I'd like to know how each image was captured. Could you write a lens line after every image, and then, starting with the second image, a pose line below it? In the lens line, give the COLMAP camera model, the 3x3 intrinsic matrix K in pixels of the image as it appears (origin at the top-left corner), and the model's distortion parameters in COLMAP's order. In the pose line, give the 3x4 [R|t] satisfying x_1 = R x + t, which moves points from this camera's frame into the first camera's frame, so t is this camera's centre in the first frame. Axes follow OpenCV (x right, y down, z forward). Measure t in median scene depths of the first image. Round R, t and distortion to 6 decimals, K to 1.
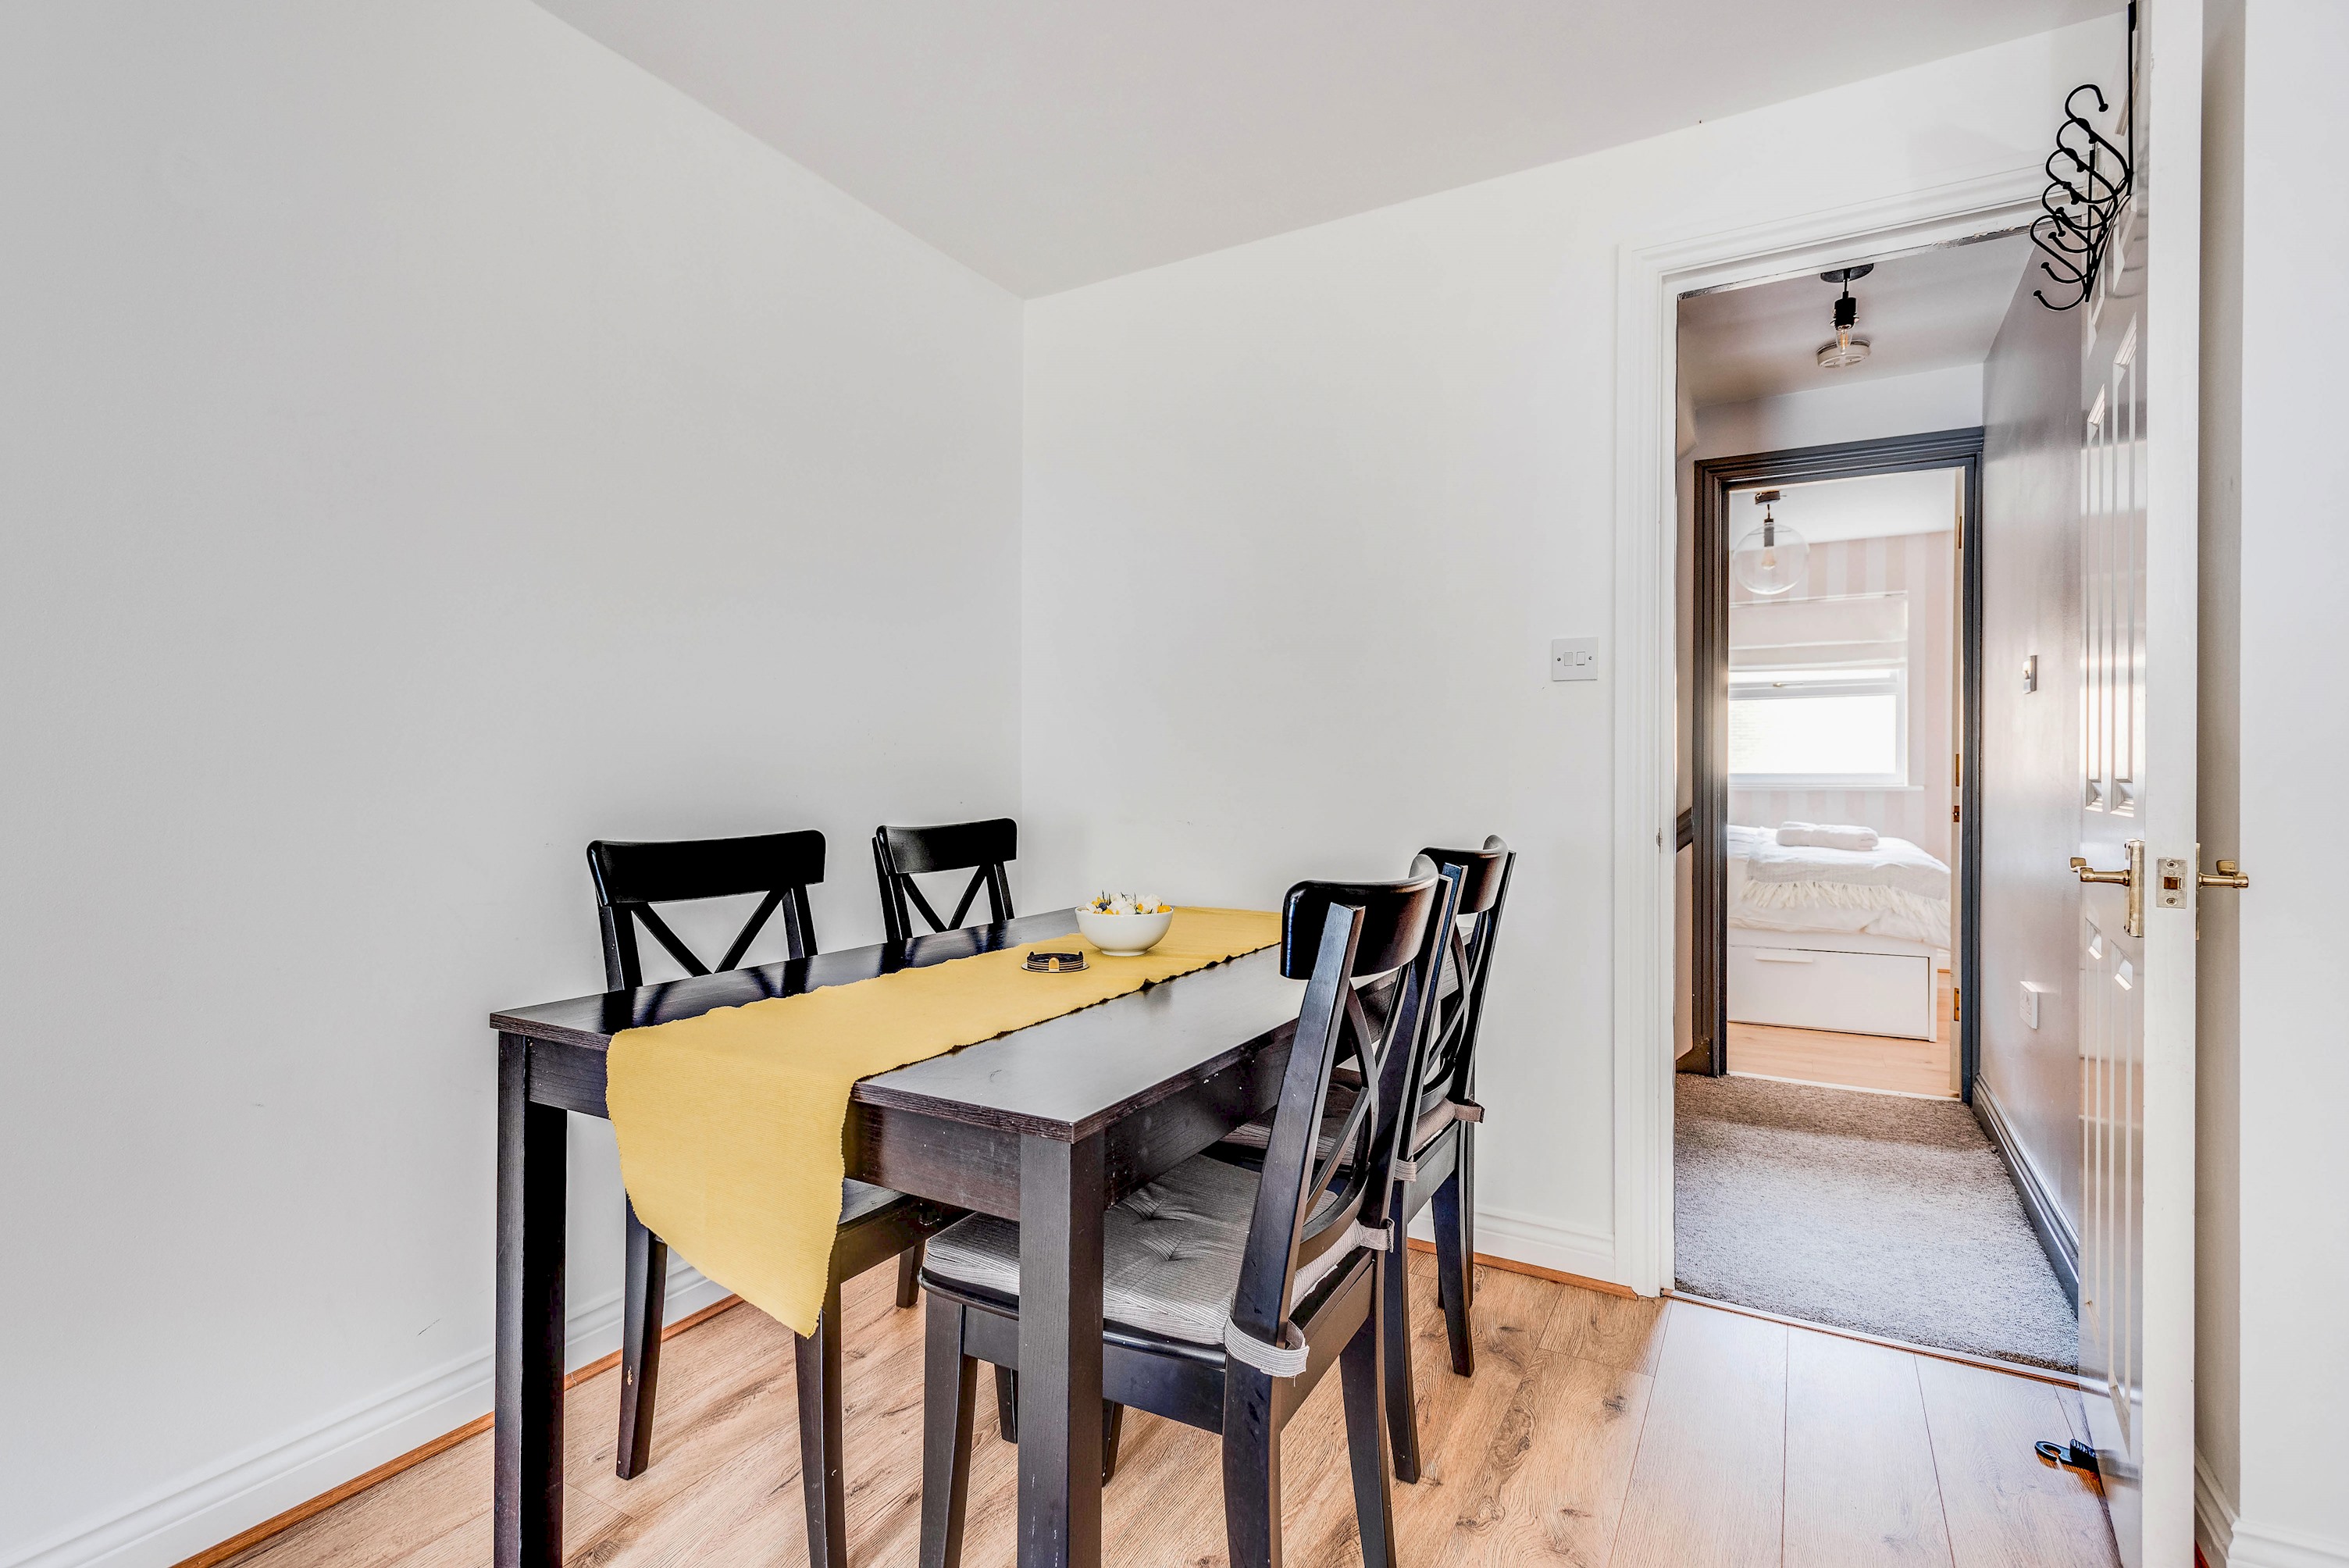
lens RADIAL K [[1127.6, 0, 1176.9], [0, 1127.6, 792.0], [0, 0, 1]] dist [0.019523, -0.000521]
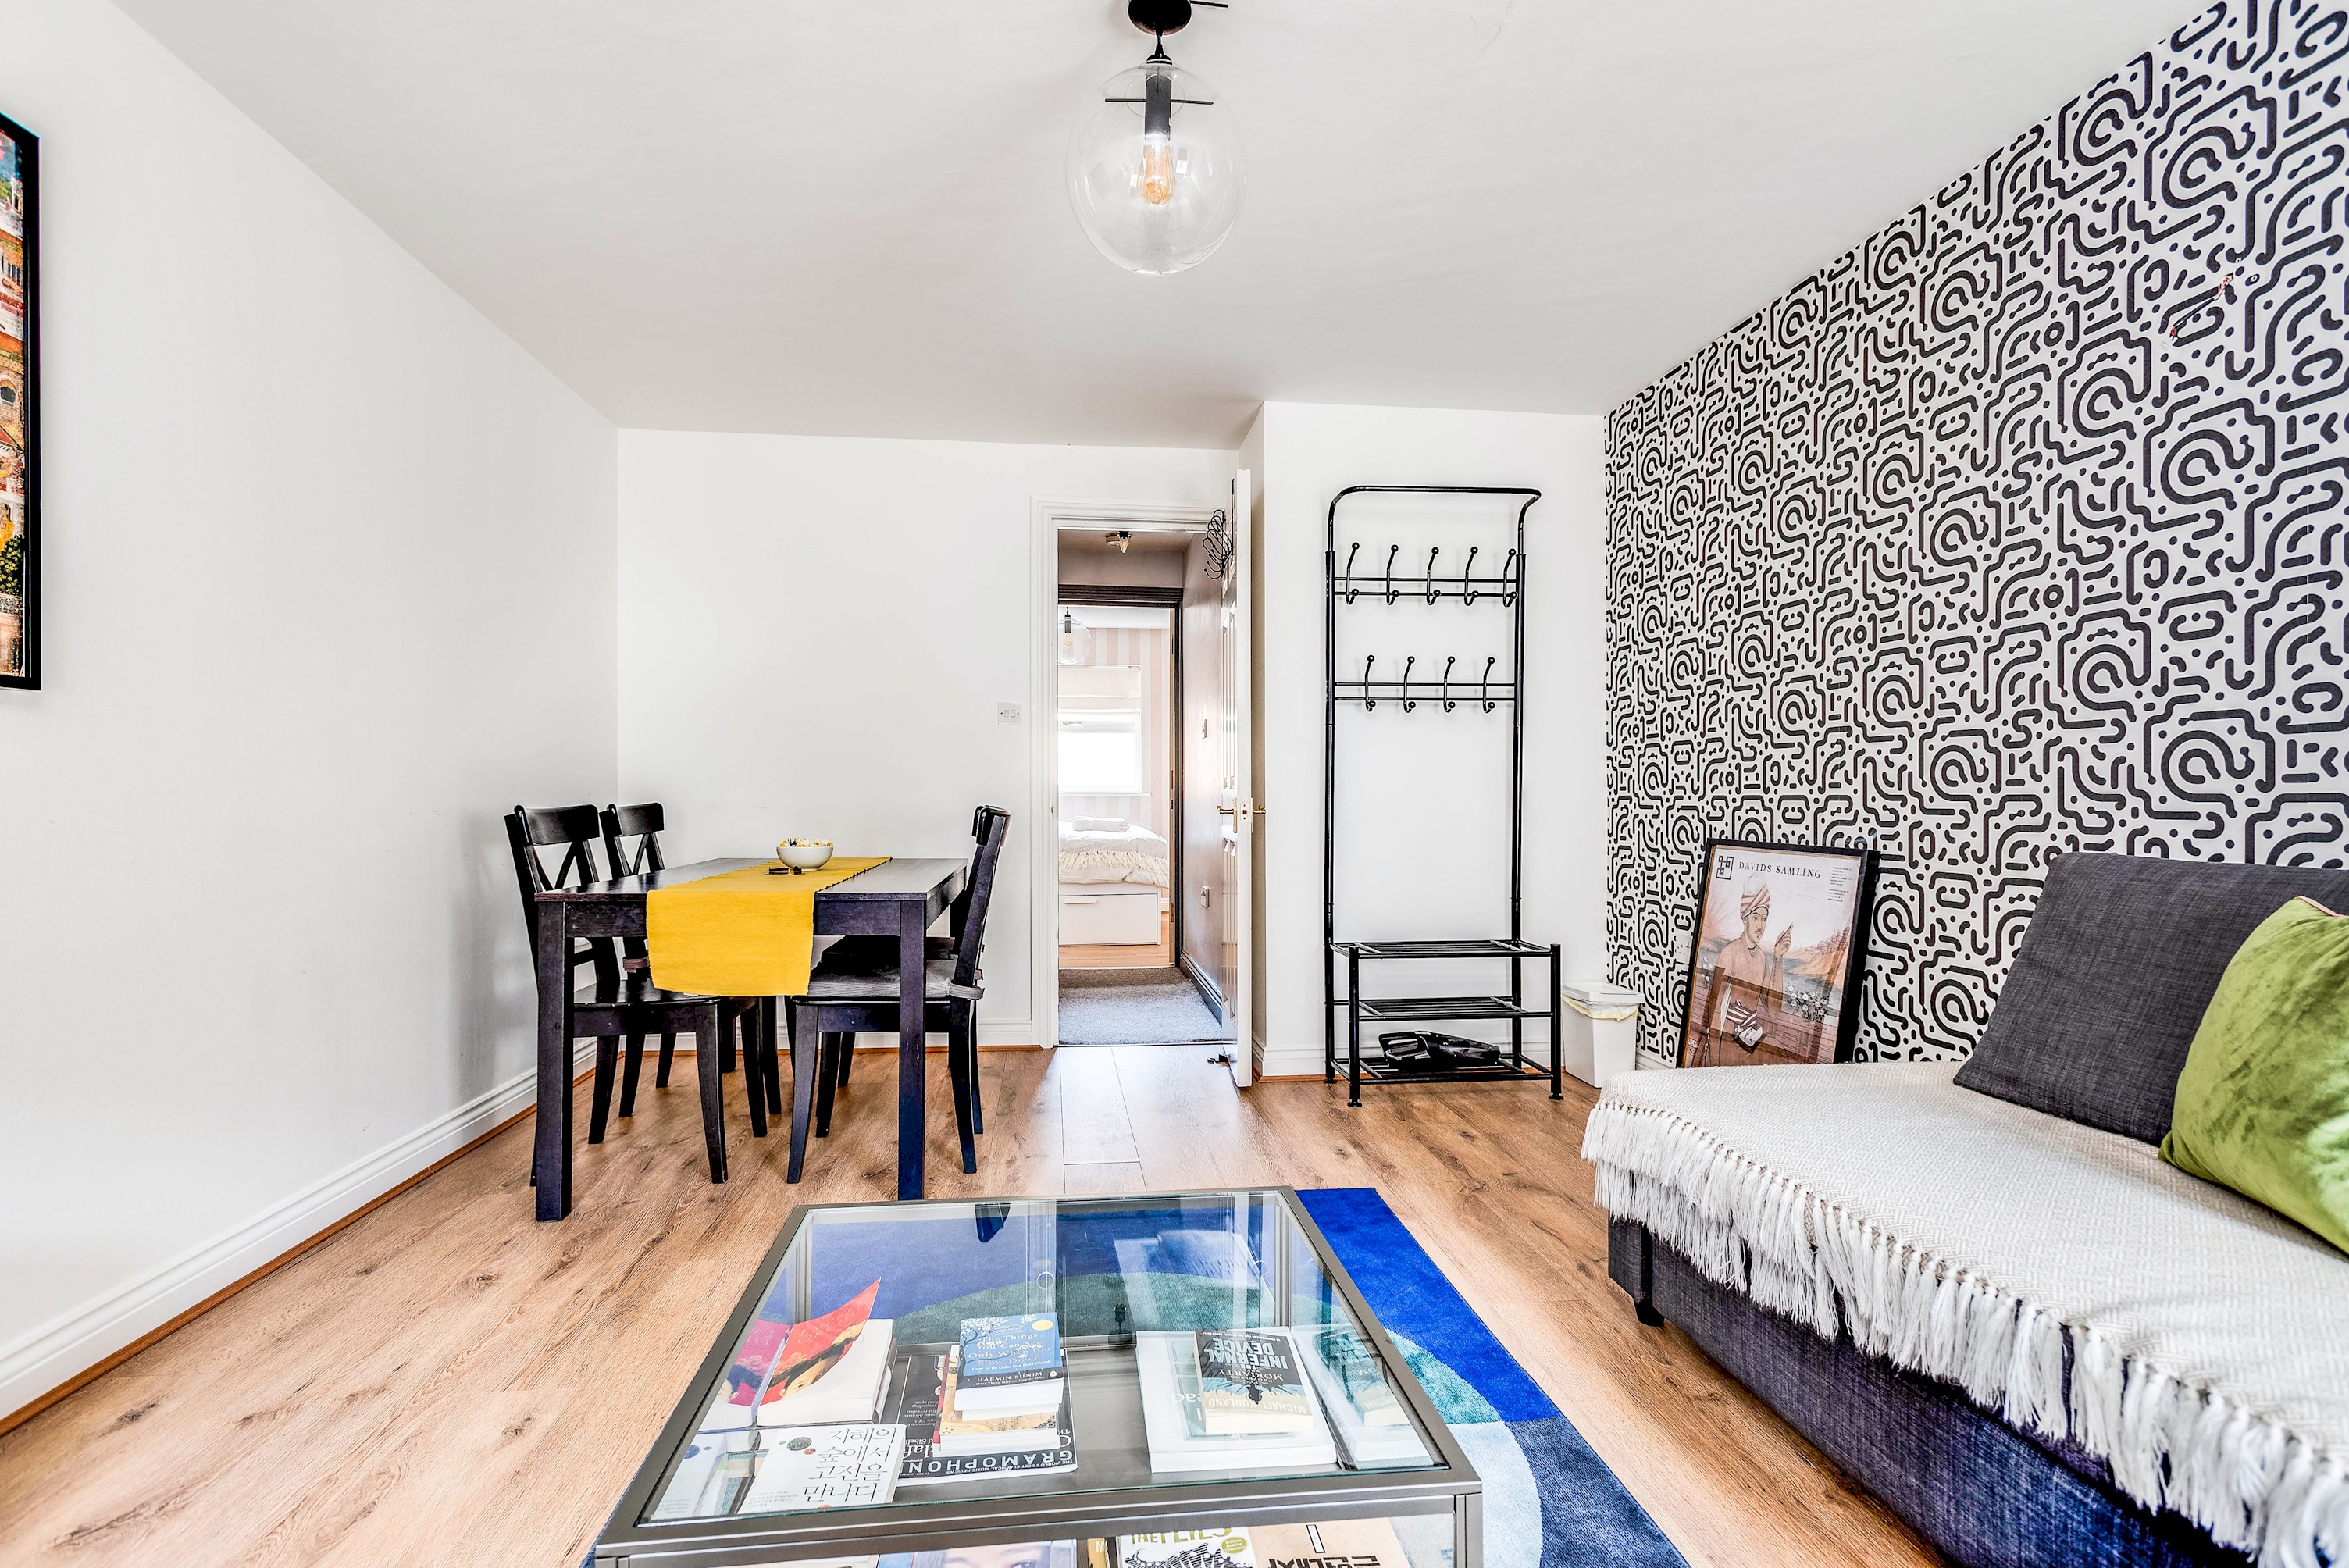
lens RADIAL K [[1127.6, 0, 1176.9], [0, 1127.6, 792.0], [0, 0, 1]] dist [0.019523, -0.000521]
pose [[0.814778, 0.003271, 0.579765, -0.277564], [0.006252, 0.999876, -0.014428, 0.021863], [-0.579740, 0.015380, 0.814656, -0.369127]]
